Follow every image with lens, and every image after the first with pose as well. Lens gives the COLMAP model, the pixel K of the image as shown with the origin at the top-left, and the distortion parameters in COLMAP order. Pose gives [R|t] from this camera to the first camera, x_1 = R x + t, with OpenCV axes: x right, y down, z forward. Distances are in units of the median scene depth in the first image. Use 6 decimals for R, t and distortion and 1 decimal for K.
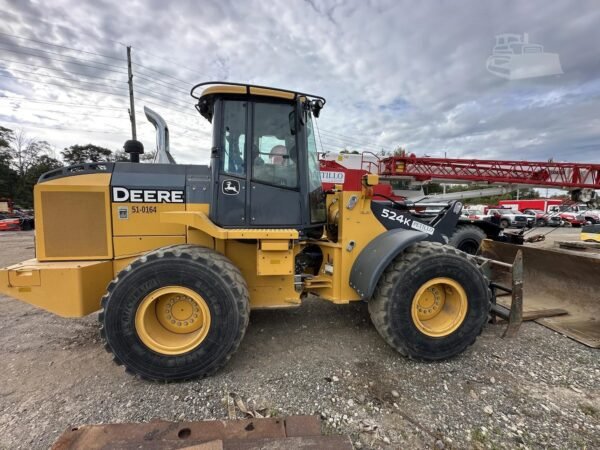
lens RADIAL K [[238.1, 0, 300.9], [0, 238.1, 226.1], [0, 0, 1]] dist [-0.001922, -0.000409]
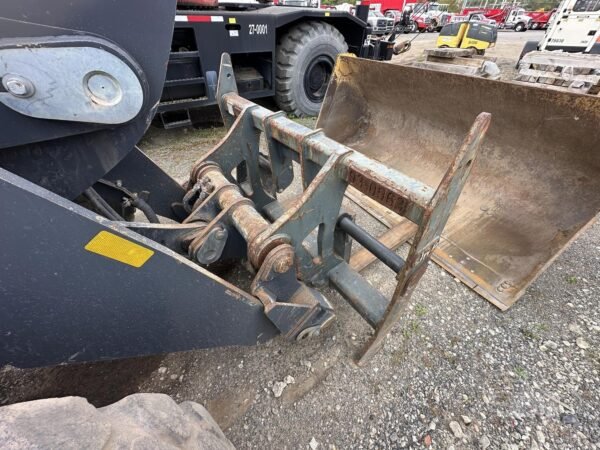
lens RADIAL K [[238.1, 0, 299.3], [0, 238.1, 225.0], [0, 0, 1]] dist [-0.001922, -0.000409]
pose [[0.878866, -0.330102, 0.344423, 0.323174], [0.058464, 0.791040, 0.608964, 0.023198], [-0.473473, -0.515061, 0.714517, 0.404622]]
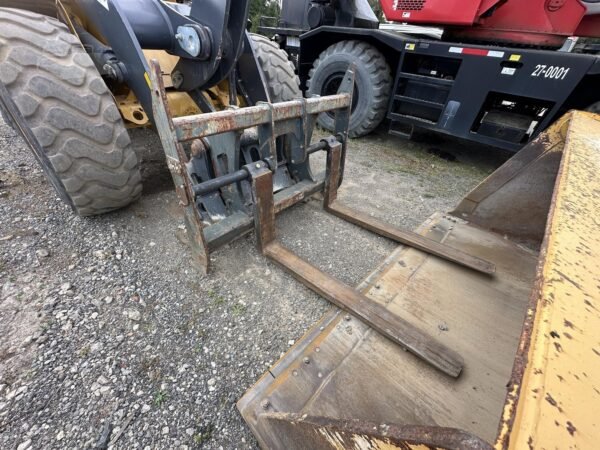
lens RADIAL K [[238.1, 0, 301.5], [0, 238.1, 224.8], [0, 0, 1]] dist [-0.001922, -0.000409]
pose [[0.671530, 0.474417, -0.569189, 0.586542], [-0.120682, 0.827929, 0.547695, 0.038853], [0.731084, -0.299102, 0.613232, 0.401530]]
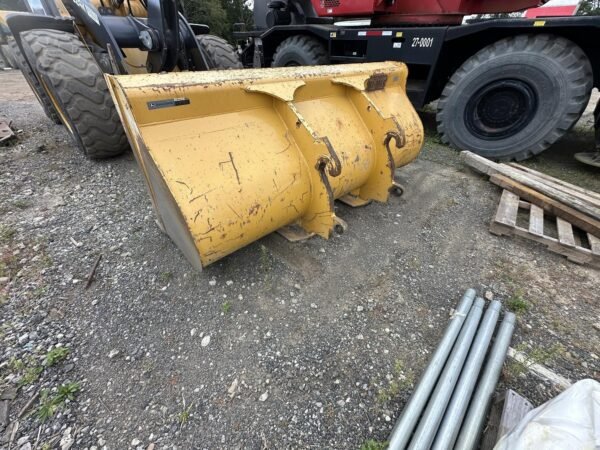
lens RADIAL K [[238.1, 0, 301.6], [0, 238.1, 224.9], [0, 0, 1]] dist [-0.001922, -0.000409]
pose [[0.635830, 0.446688, -0.629436, 0.821548], [-0.054828, 0.839592, 0.540444, 0.060279], [0.769879, -0.309120, 0.558329, 0.403700]]
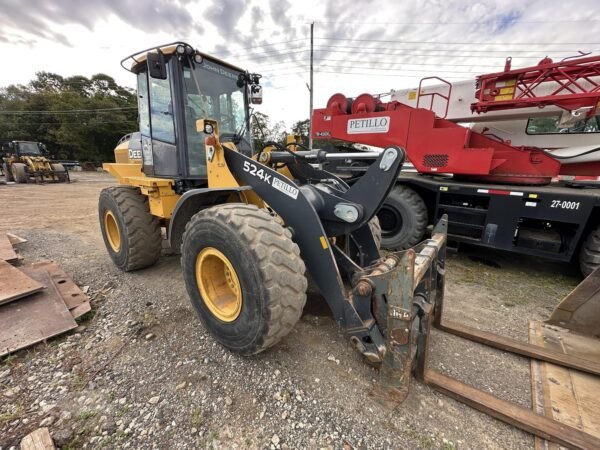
lens RADIAL K [[238.1, 0, 300.6], [0, 238.1, 226.0], [0, 0, 1]] dist [-0.001922, -0.000409]
pose [[0.713103, 0.170707, -0.679958, 0.481035], [-0.069380, 0.982324, 0.173855, -0.003863], [0.697618, -0.076801, 0.712342, 0.238564]]
